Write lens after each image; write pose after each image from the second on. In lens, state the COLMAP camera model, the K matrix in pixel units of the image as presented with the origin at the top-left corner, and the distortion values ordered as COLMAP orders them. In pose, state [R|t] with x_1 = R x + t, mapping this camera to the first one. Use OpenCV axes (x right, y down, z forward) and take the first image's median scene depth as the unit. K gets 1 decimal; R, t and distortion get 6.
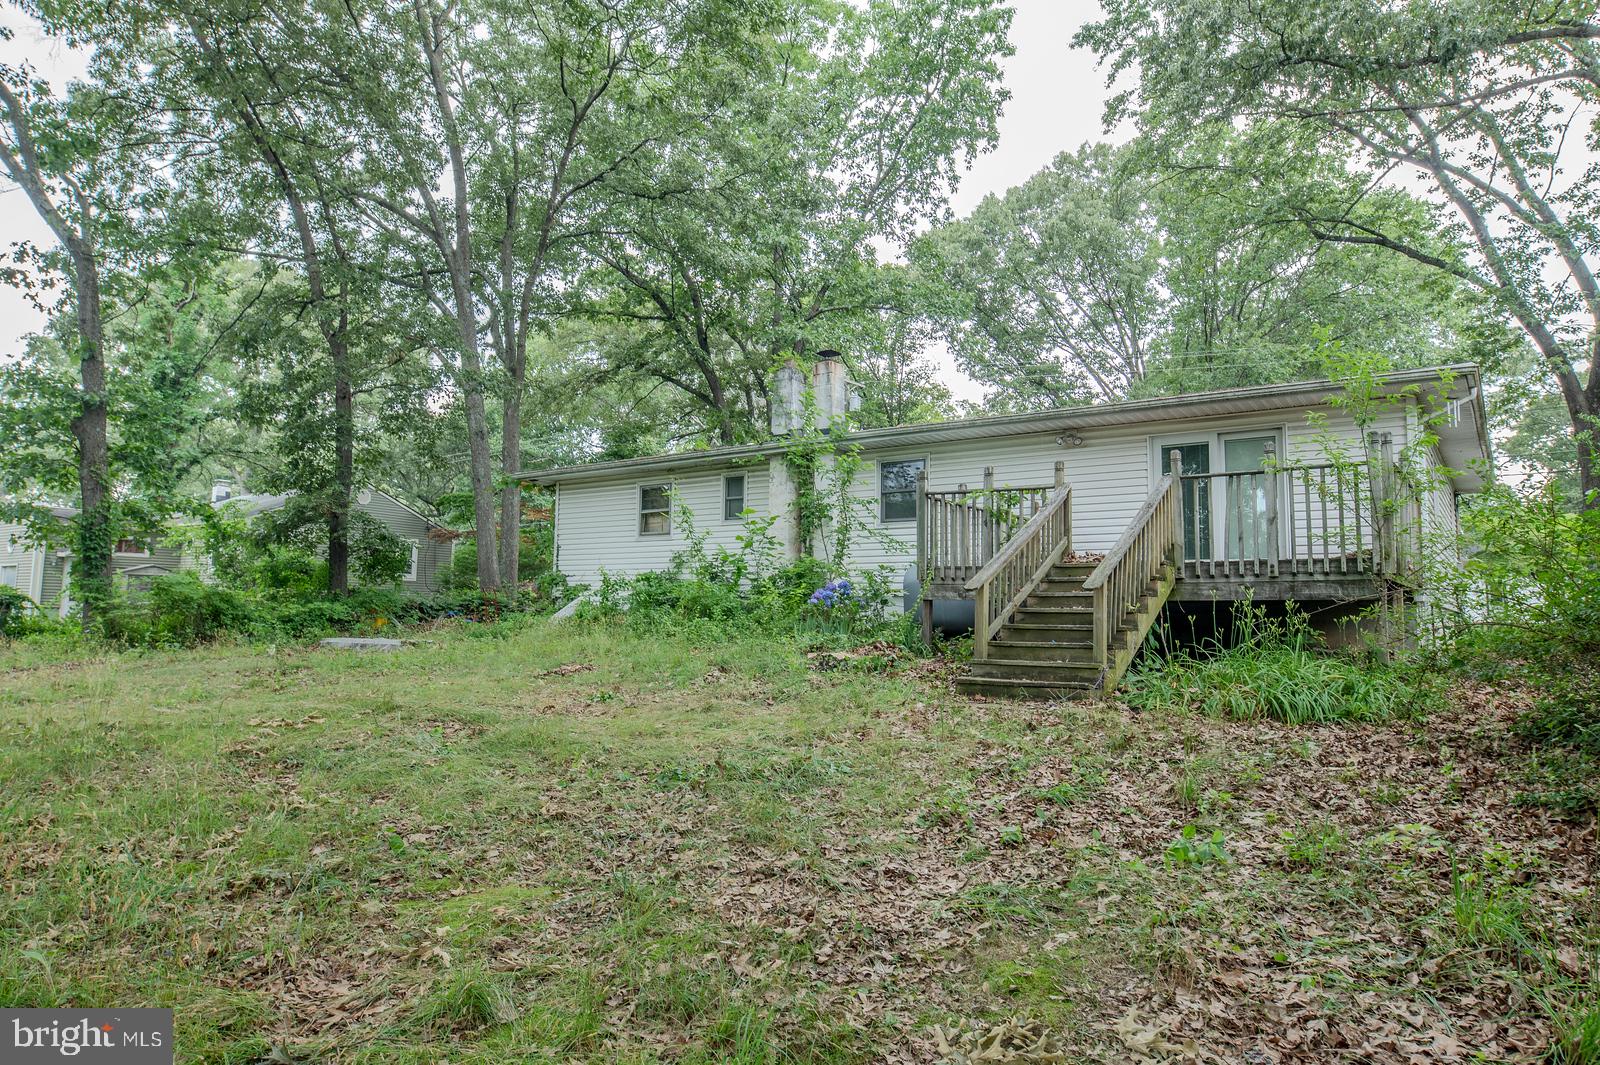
lens RADIAL K [[949.6, 0, 800.9], [0, 949.6, 556.9], [0, 0, 1]] dist [0.003170, 0.001959]
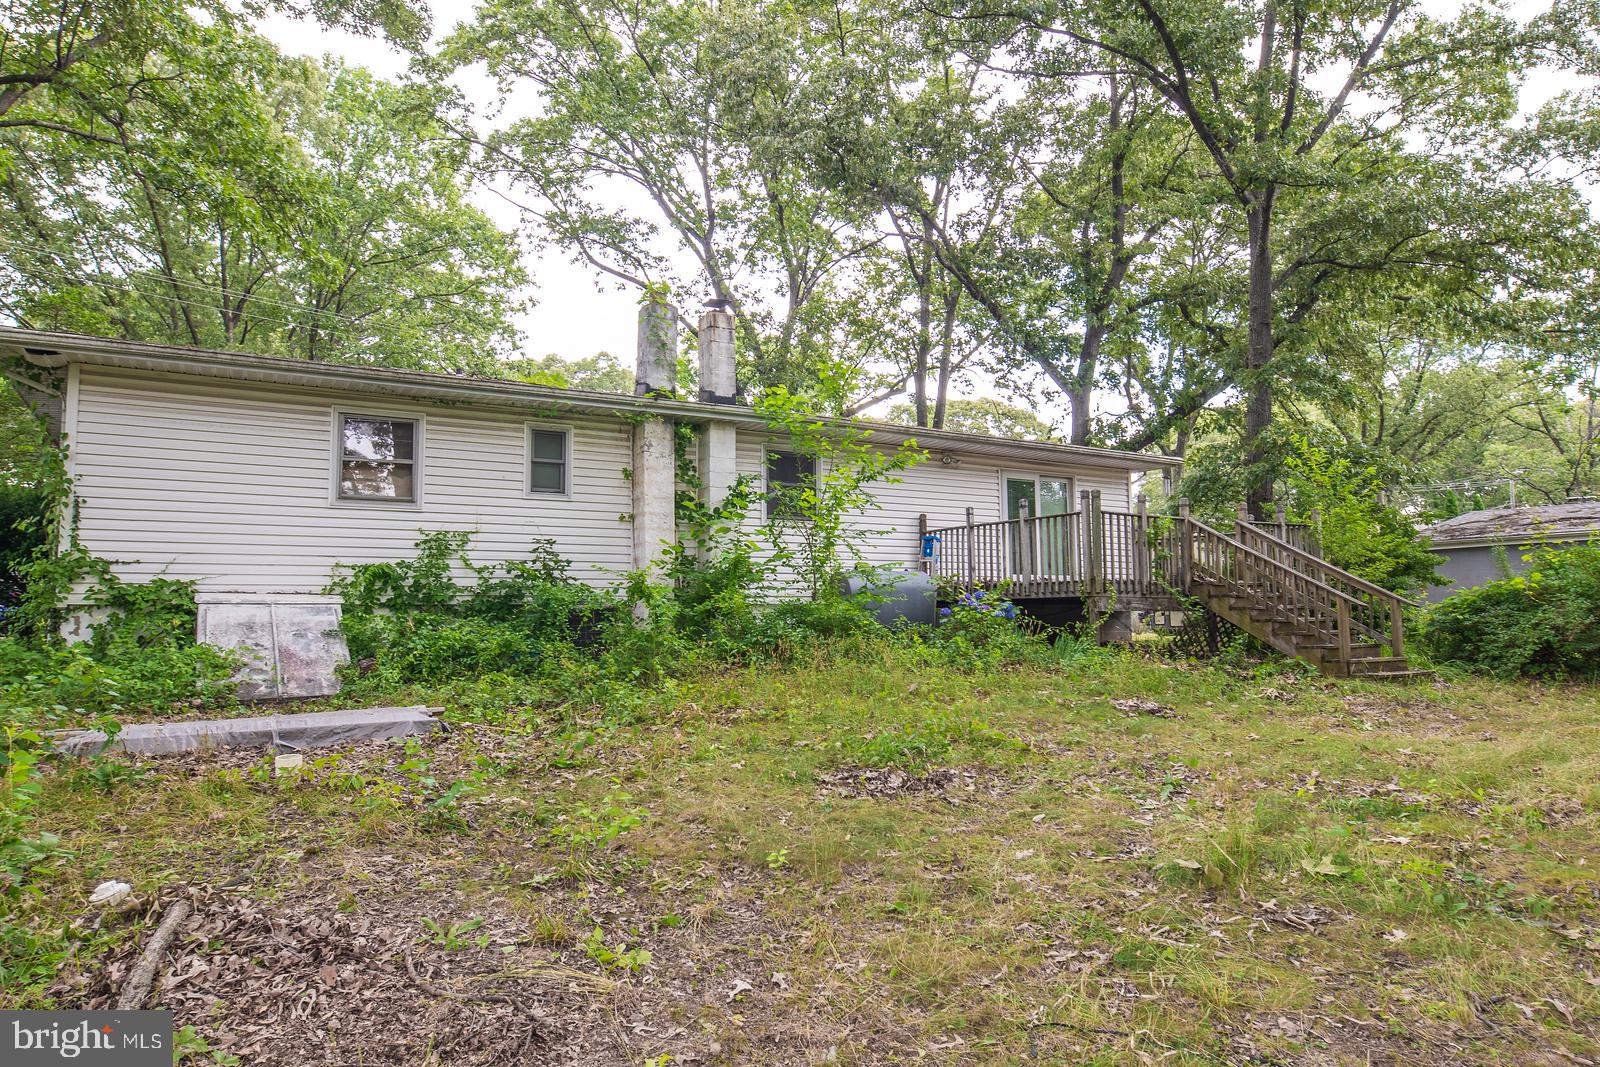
lens RADIAL K [[949.6, 0, 800.9], [0, 949.6, 557.9], [0, 0, 1]] dist [0.003170, 0.001959]
pose [[0.415998, 0.028031, 0.908933, -0.582187], [-0.045623, 0.998909, -0.009925, 0.006470], [-0.908220, -0.037340, 0.416823, 0.507907]]
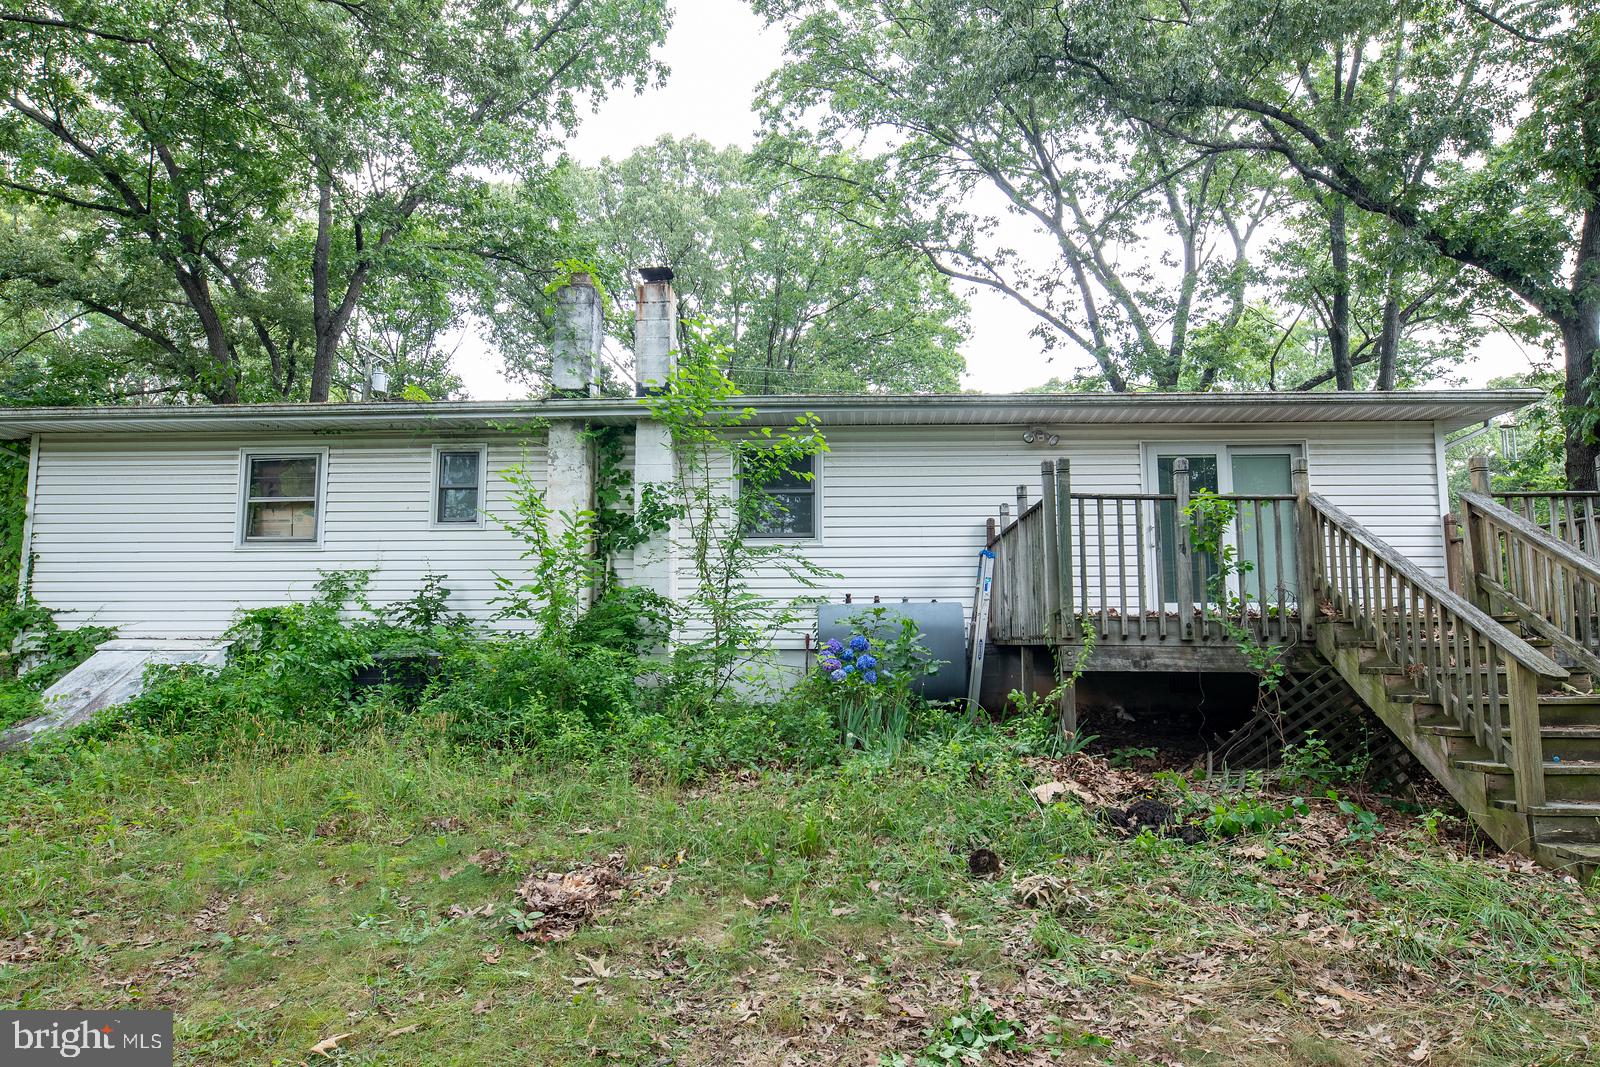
lens RADIAL K [[949.6, 0, 800.9], [0, 949.6, 557.9], [0, 0, 1]] dist [0.003170, 0.001959]
pose [[0.834214, 0.024893, 0.550878, -0.206990], [-0.016777, 0.999664, -0.019766, -0.007317], [-0.551185, 0.007247, 0.834352, 0.346507]]
